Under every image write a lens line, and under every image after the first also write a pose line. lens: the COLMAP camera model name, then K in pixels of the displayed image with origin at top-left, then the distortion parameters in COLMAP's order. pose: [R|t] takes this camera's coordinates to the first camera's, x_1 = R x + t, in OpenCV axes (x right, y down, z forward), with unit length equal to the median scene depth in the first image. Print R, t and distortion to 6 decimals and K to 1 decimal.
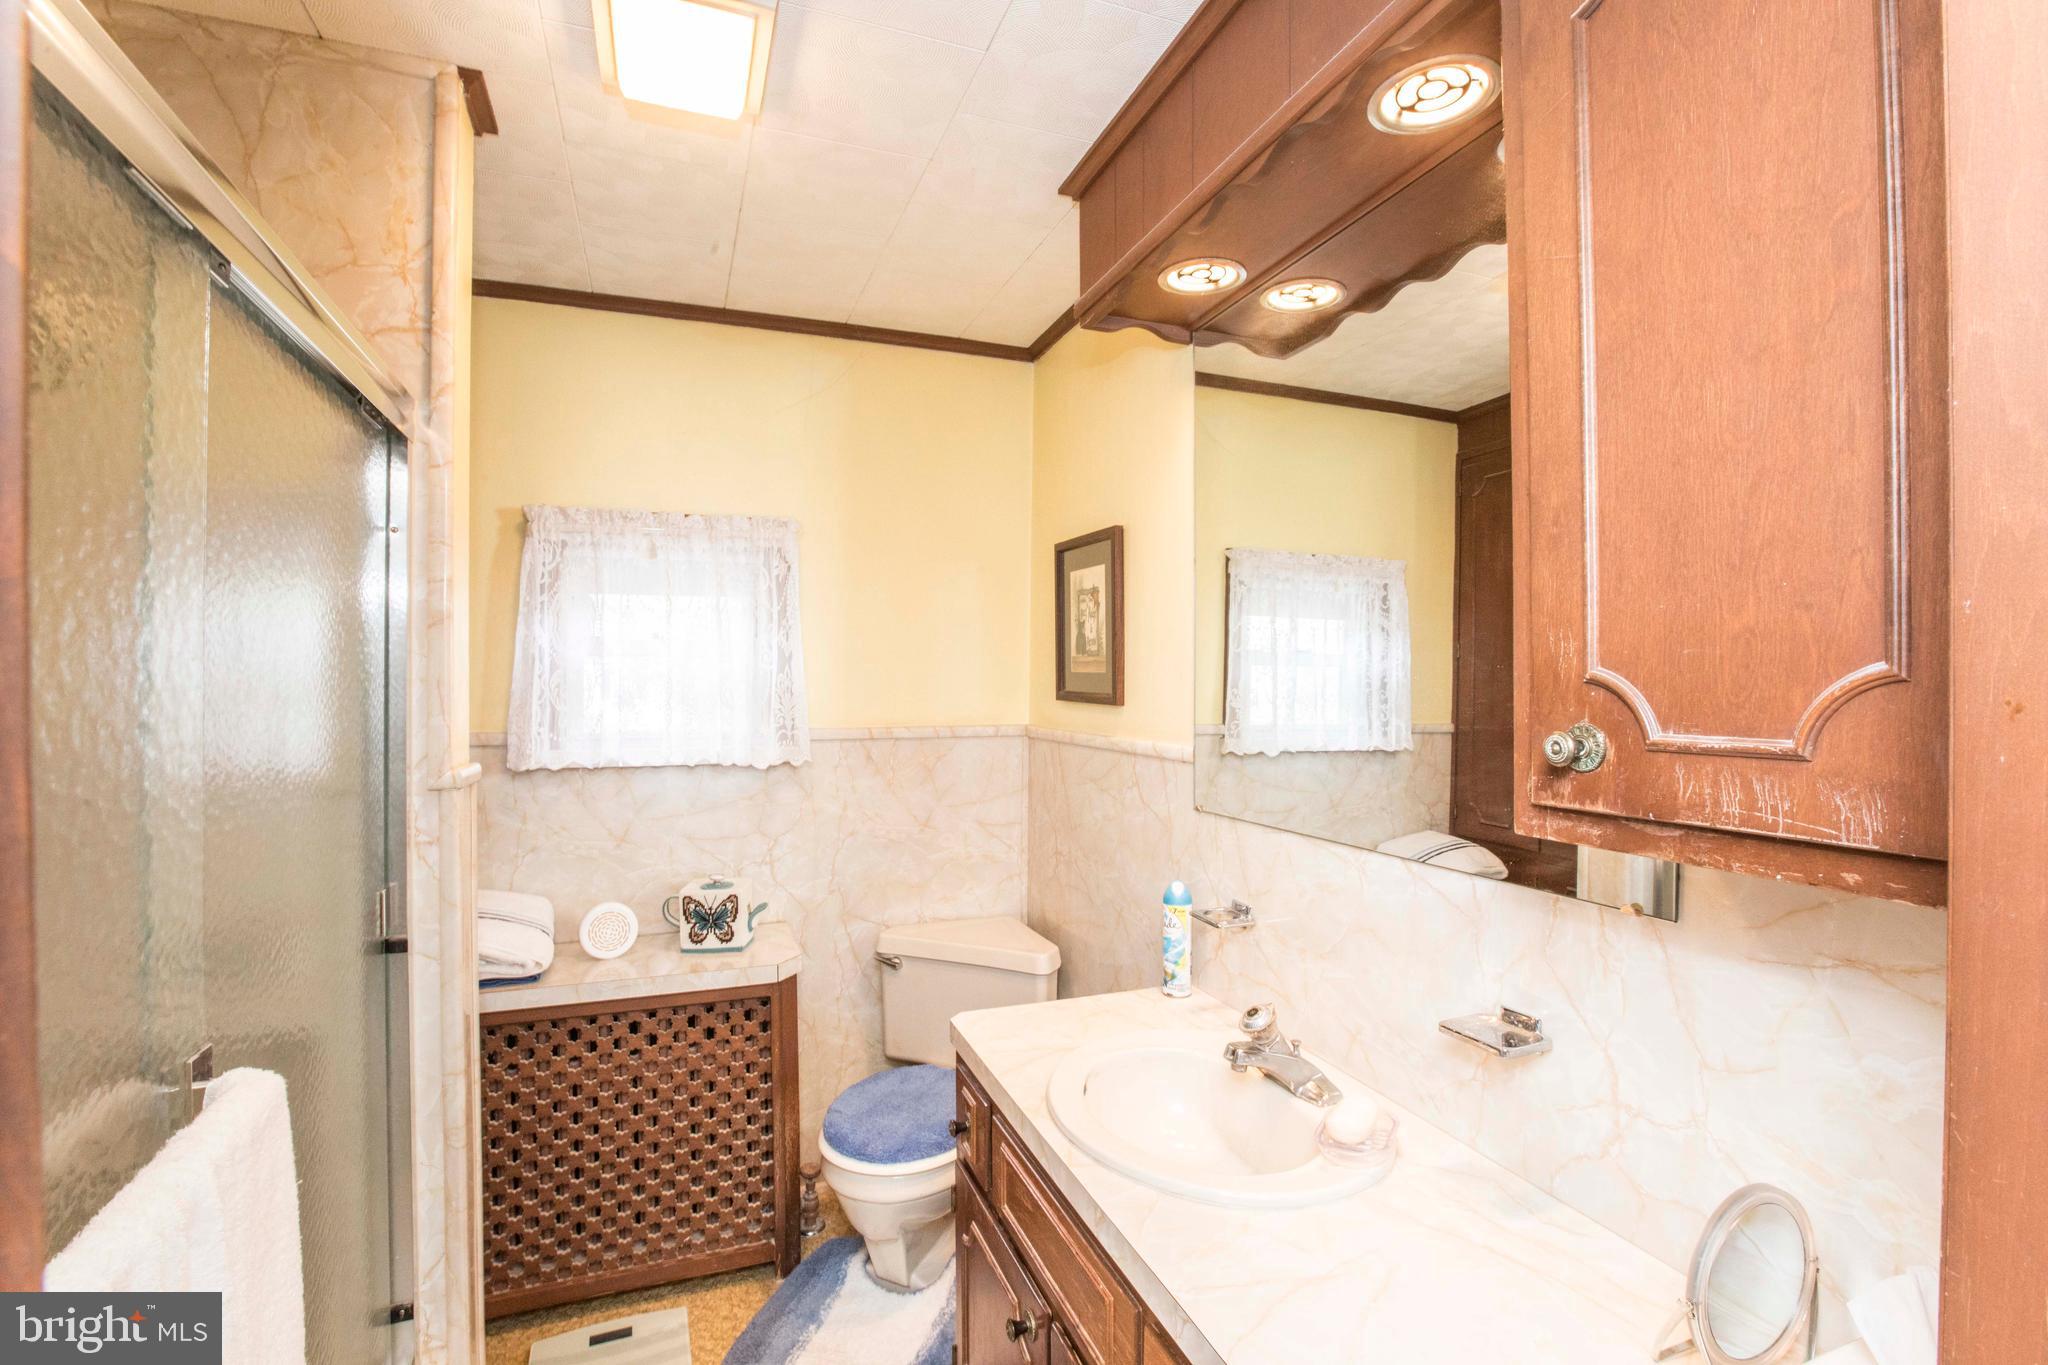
lens RADIAL K [[933.0, 0, 1009.6], [0, 933.0, 683.7], [0, 0, 1]] dist [-0.049717, 0.021693]
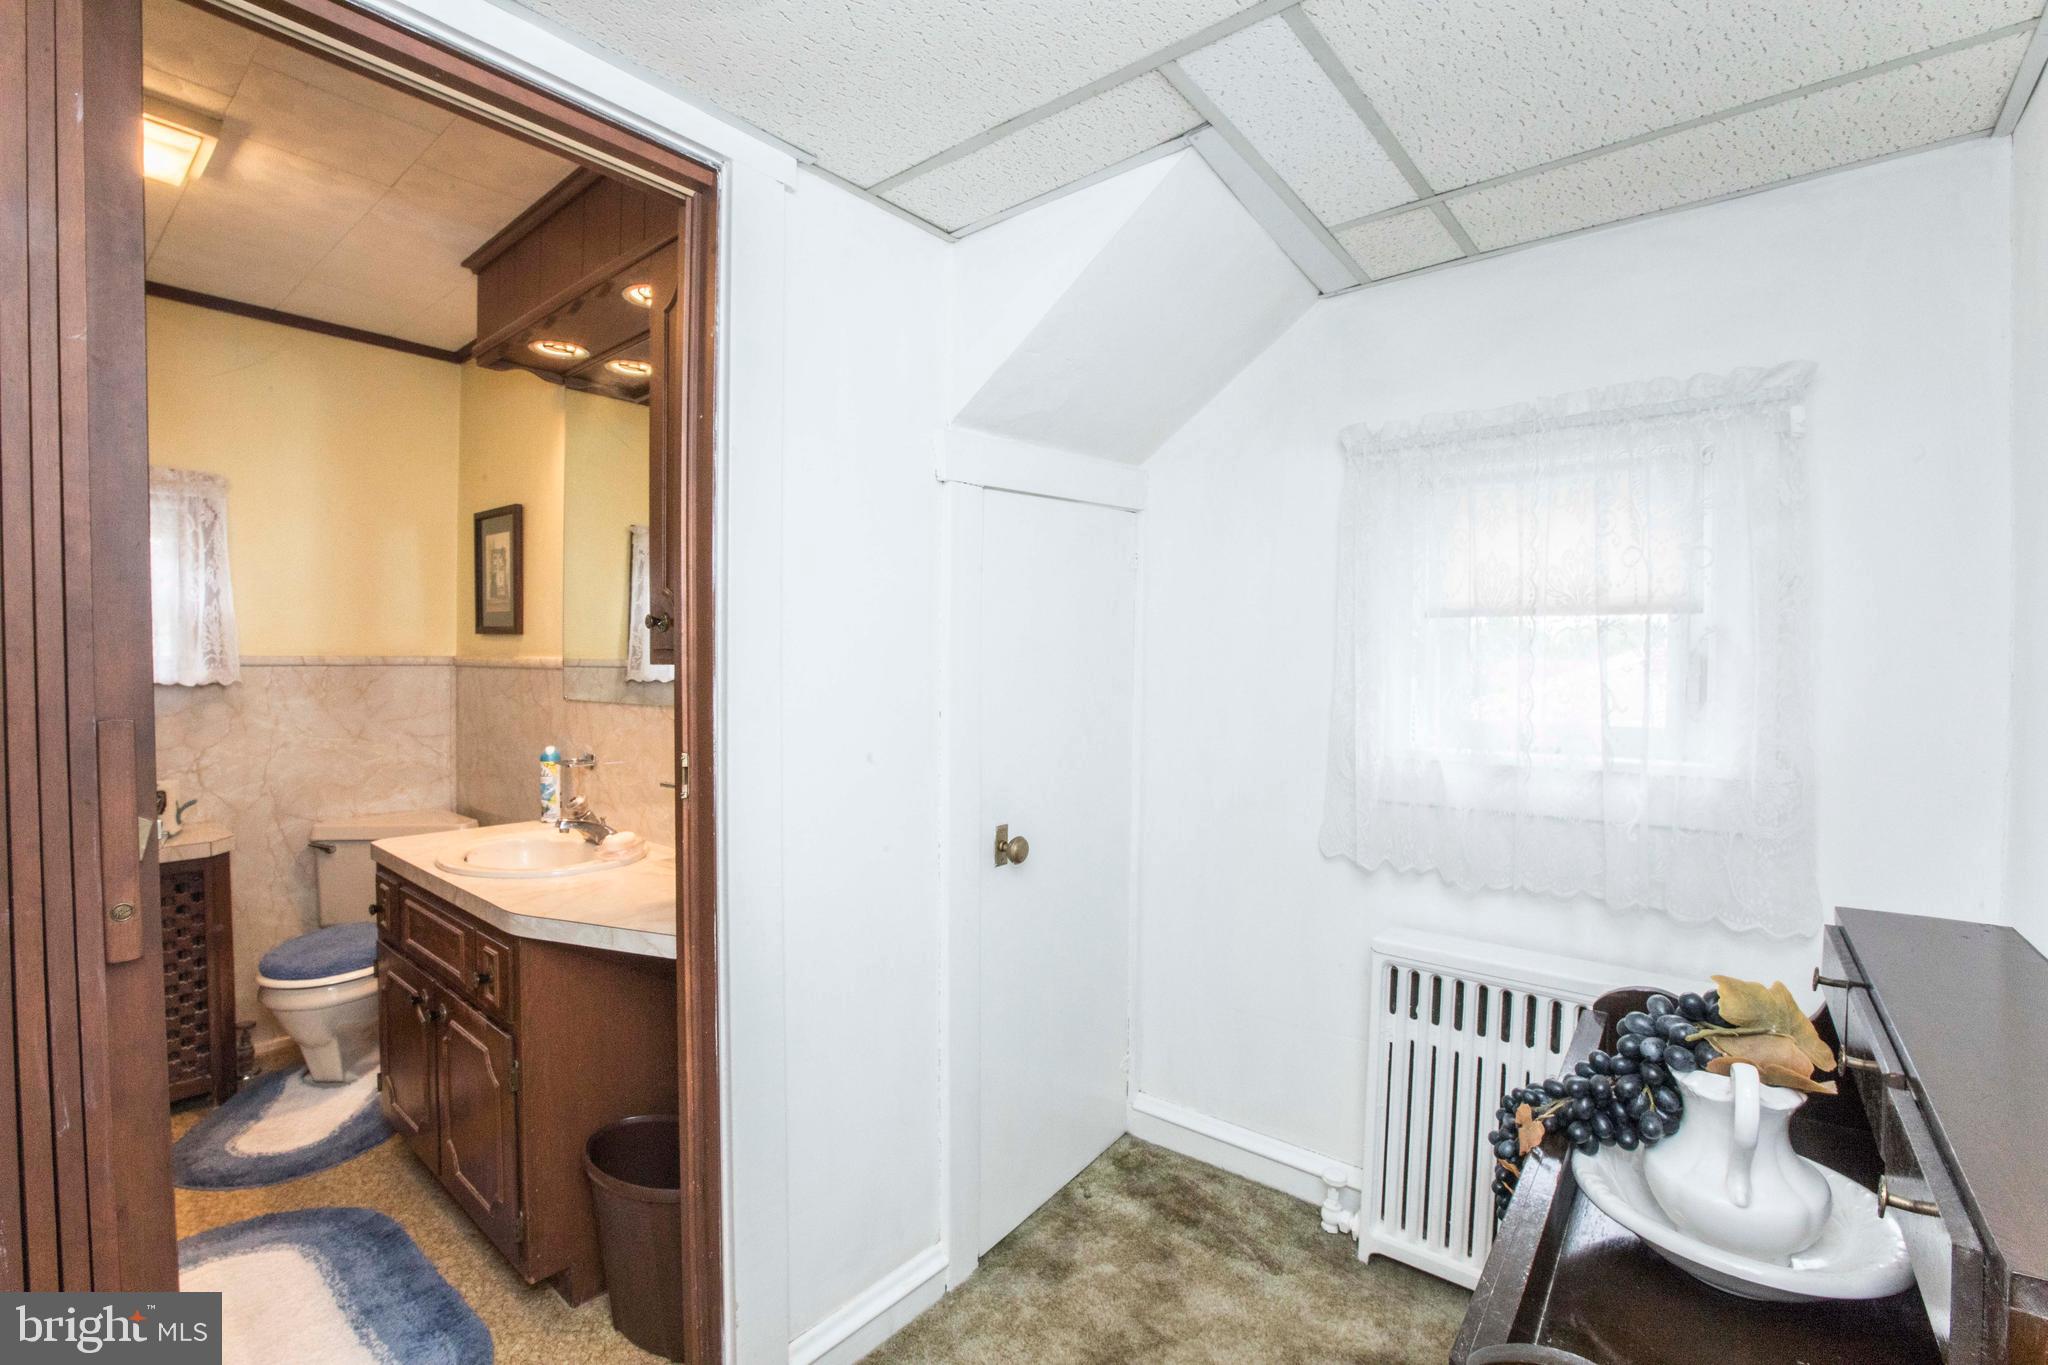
lens RADIAL K [[933.0, 0, 1009.6], [0, 933.0, 683.7], [0, 0, 1]] dist [-0.049717, 0.021693]
pose [[0.872846, -0.006581, 0.487952, 0.078642], [-0.005631, 0.999707, 0.023557, 0.056113], [-0.487964, -0.023309, 0.872553, -0.512491]]
